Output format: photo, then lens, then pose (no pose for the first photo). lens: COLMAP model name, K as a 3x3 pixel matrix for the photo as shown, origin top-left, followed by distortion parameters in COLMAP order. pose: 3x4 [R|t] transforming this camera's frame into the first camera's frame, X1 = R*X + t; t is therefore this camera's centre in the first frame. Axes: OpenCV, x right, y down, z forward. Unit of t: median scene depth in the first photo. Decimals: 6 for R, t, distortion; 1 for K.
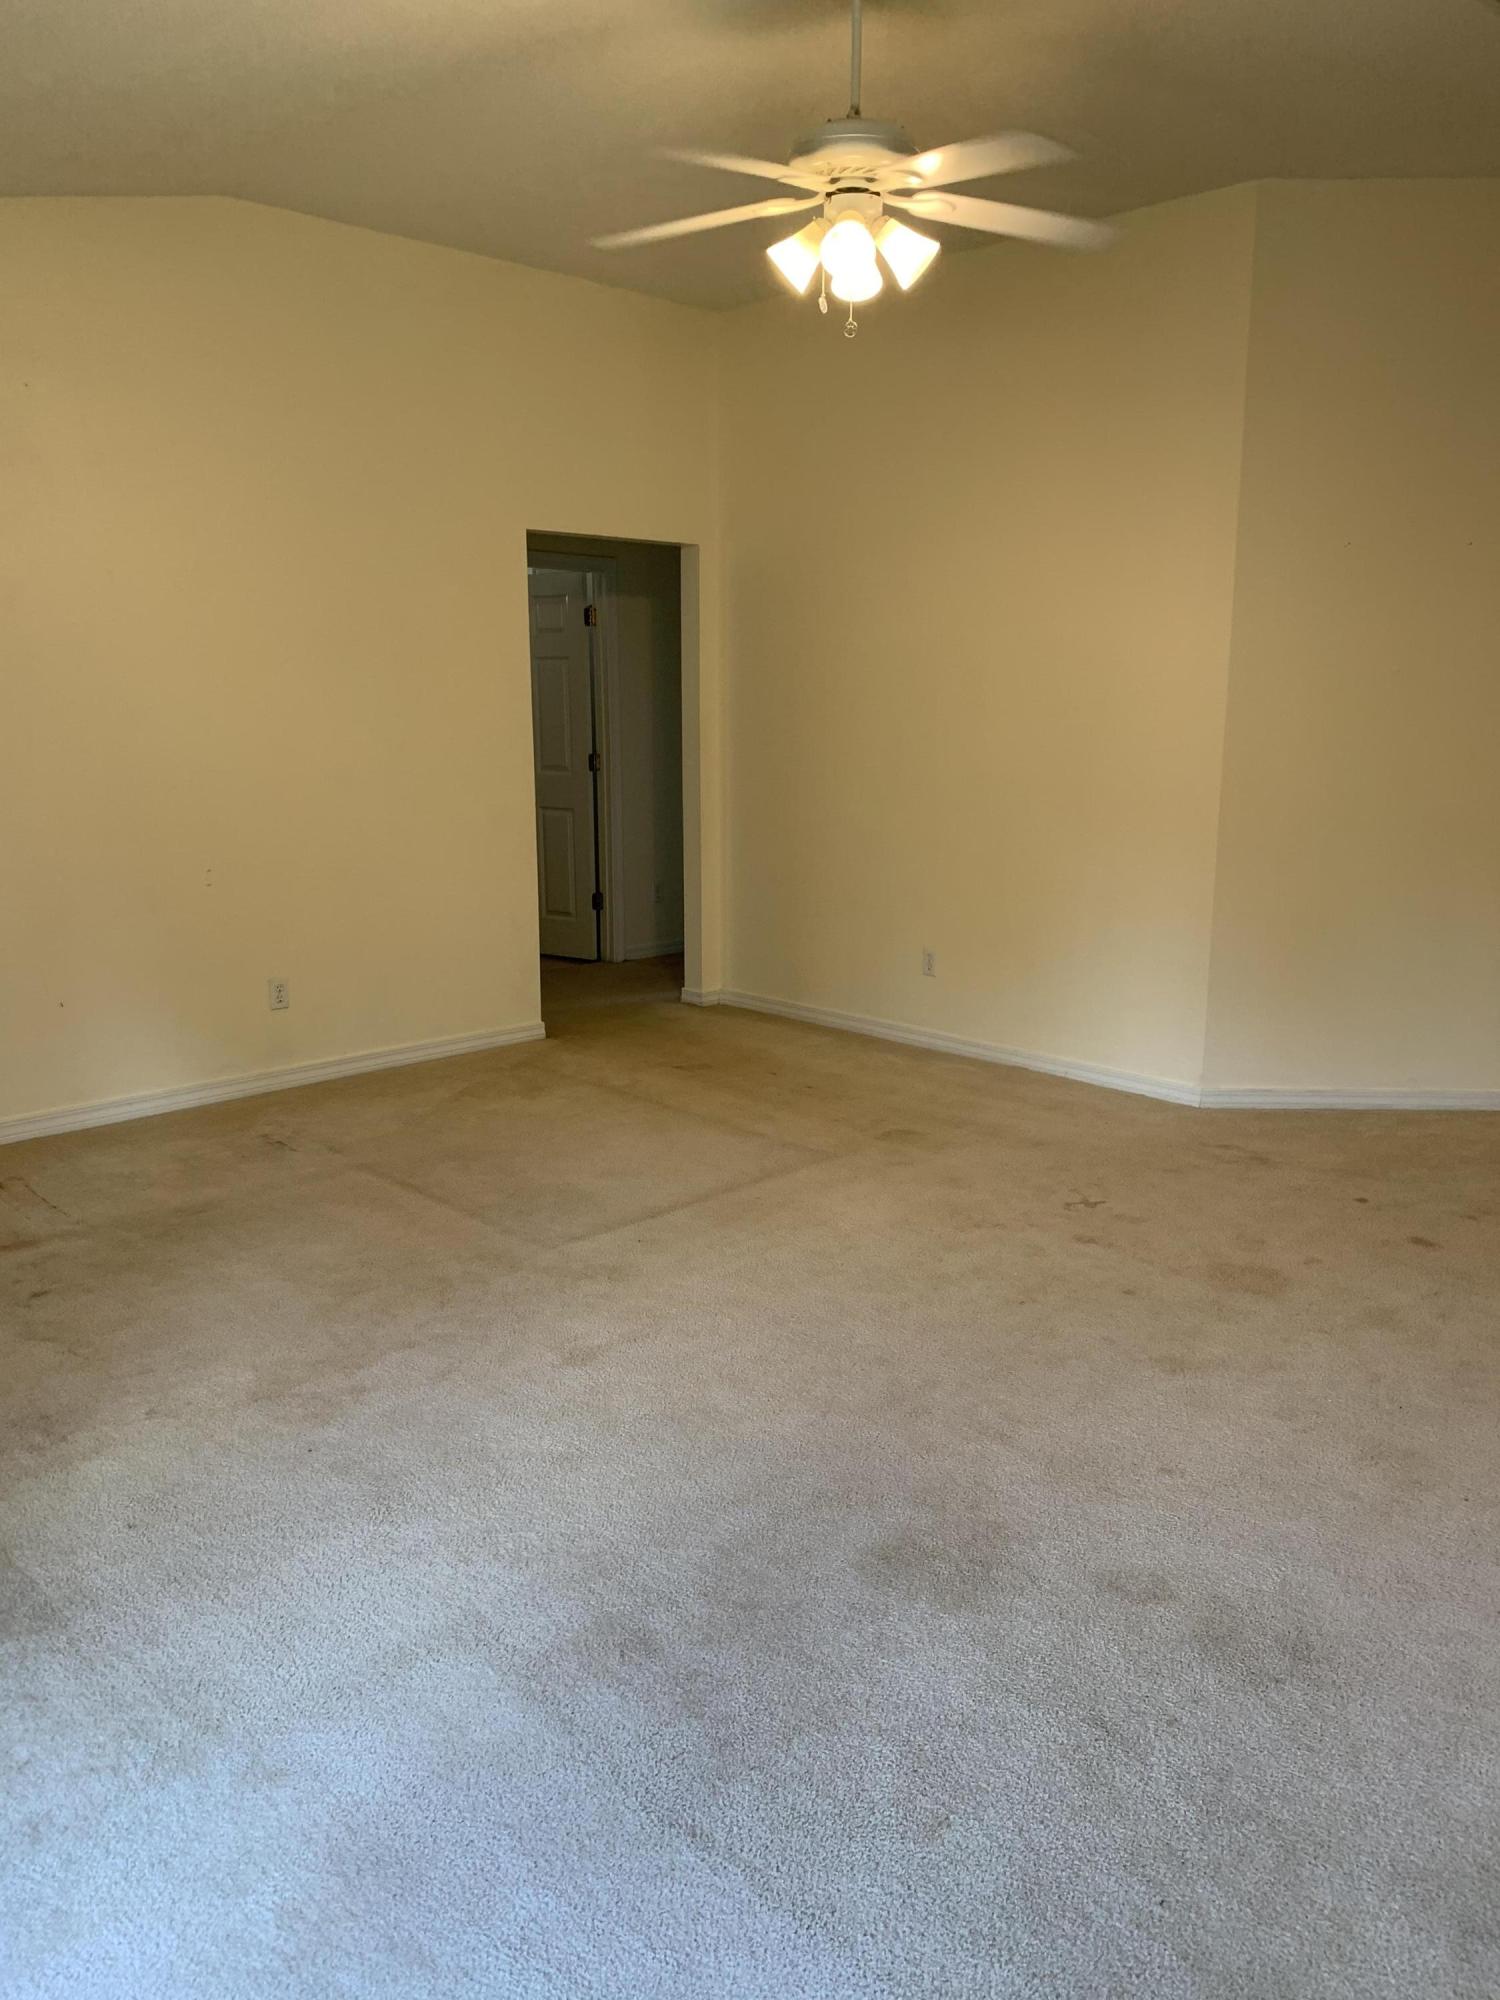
lens RADIAL K [[1539.6, 0, 749.6], [0, 1539.6, 1009.0], [0, 0, 1]] dist [0.054518, -0.043944]
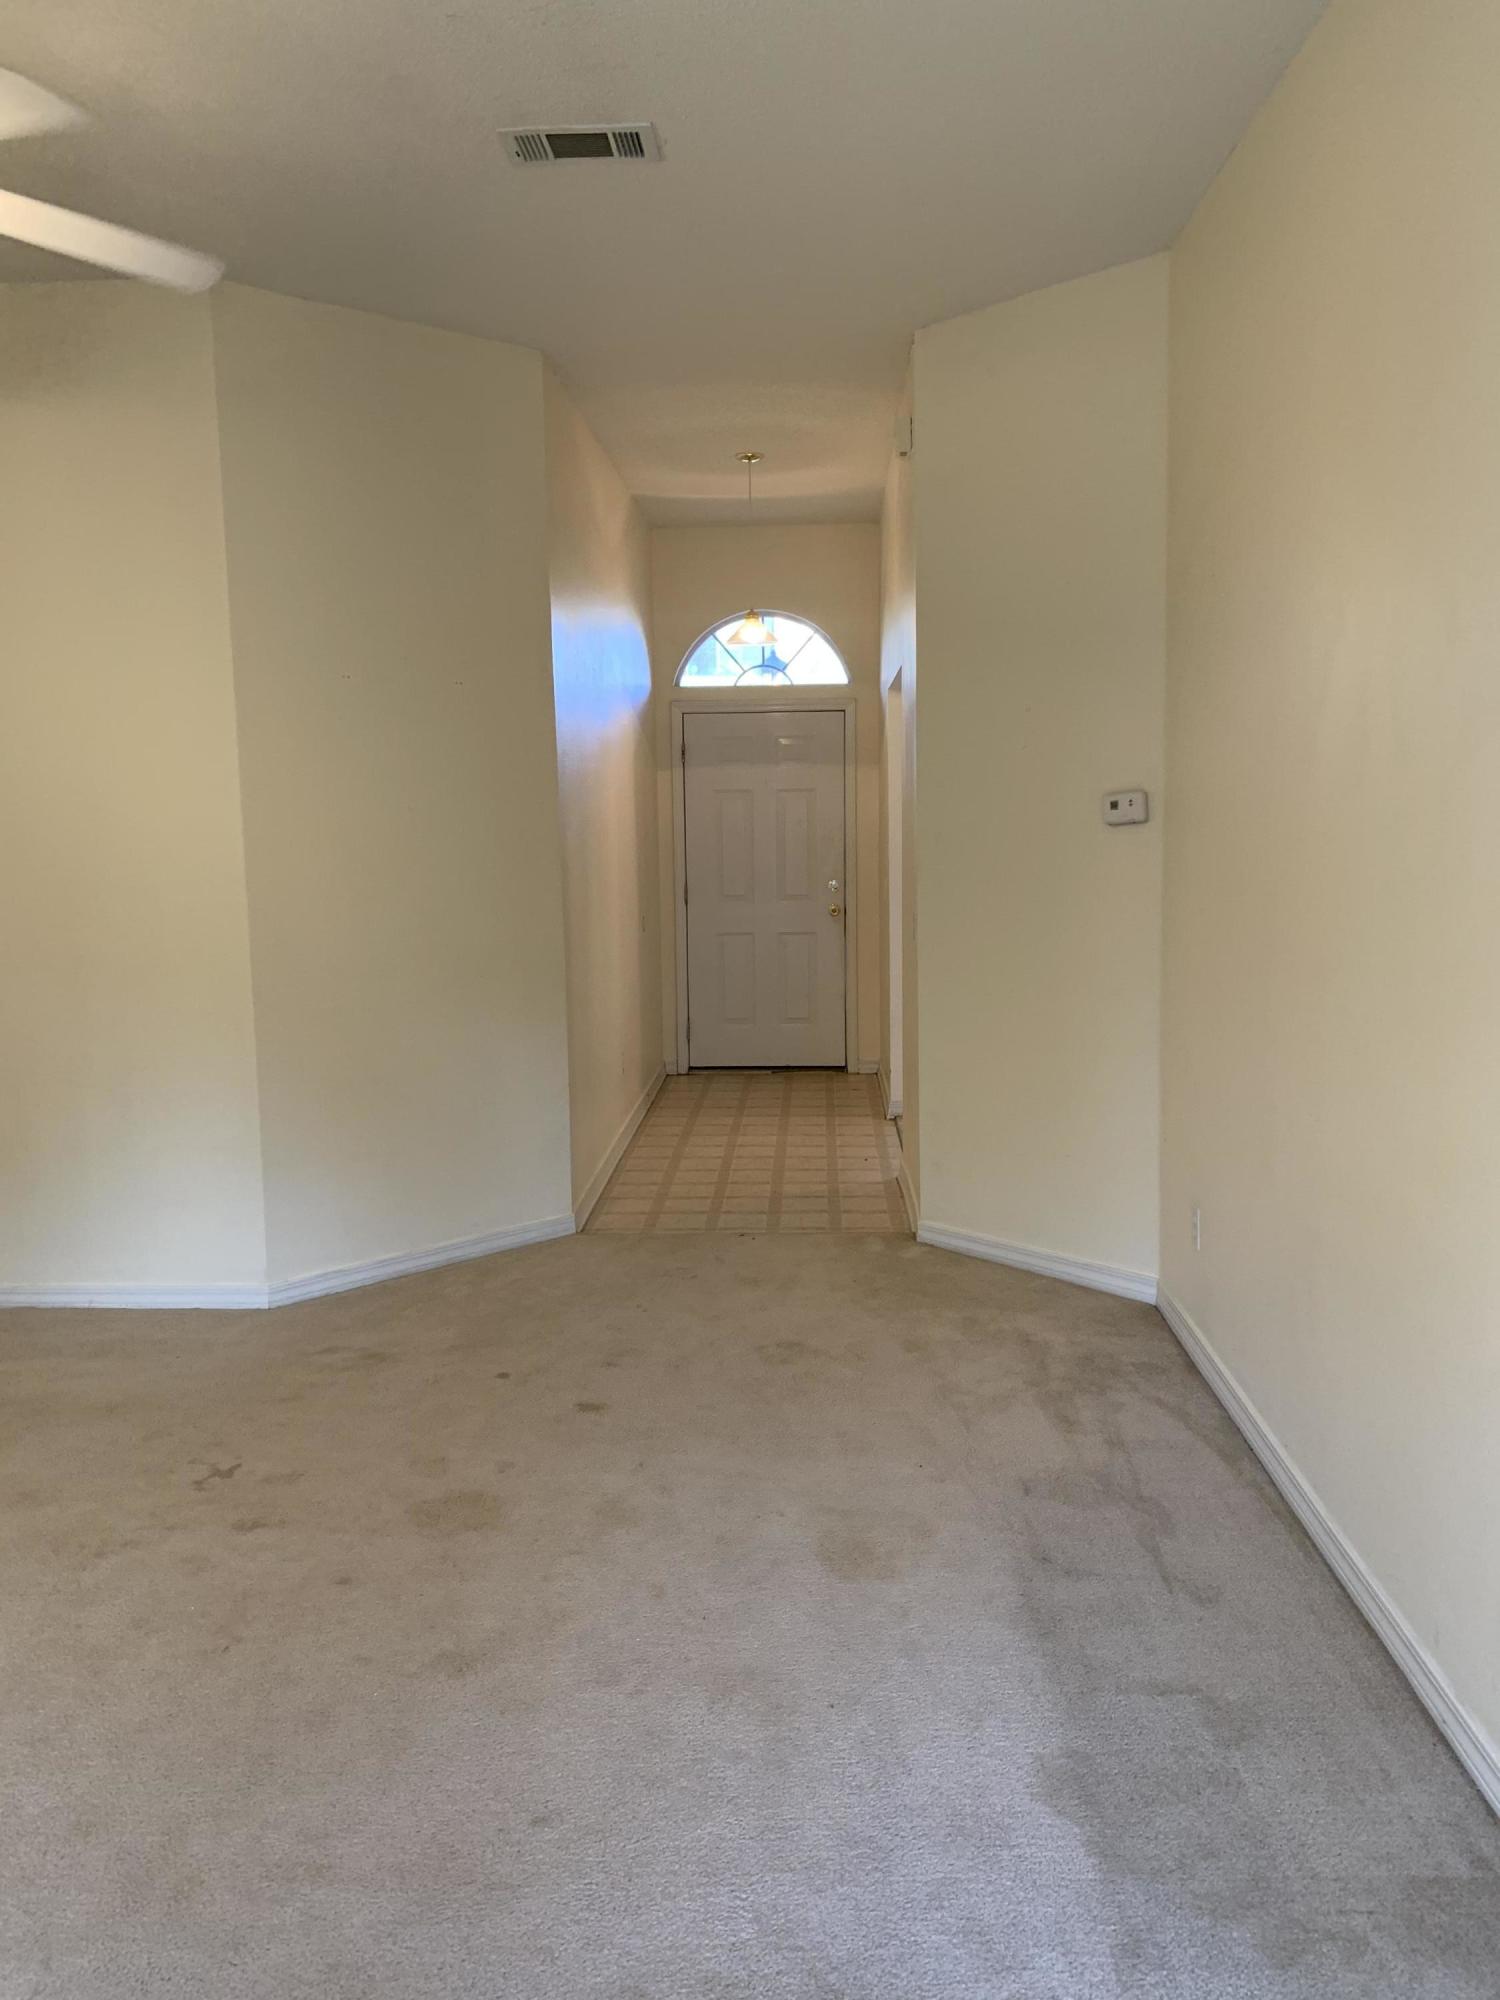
lens RADIAL K [[1539.6, 0, 753.8], [0, 1539.6, 984.8], [0, 0, 1]] dist [0.054518, -0.043944]
pose [[0.729245, -0.097529, 0.677267, -0.107323], [0.158968, 0.986856, -0.029058, -0.060579], [-0.665531, 0.128855, 0.735163, 0.198866]]
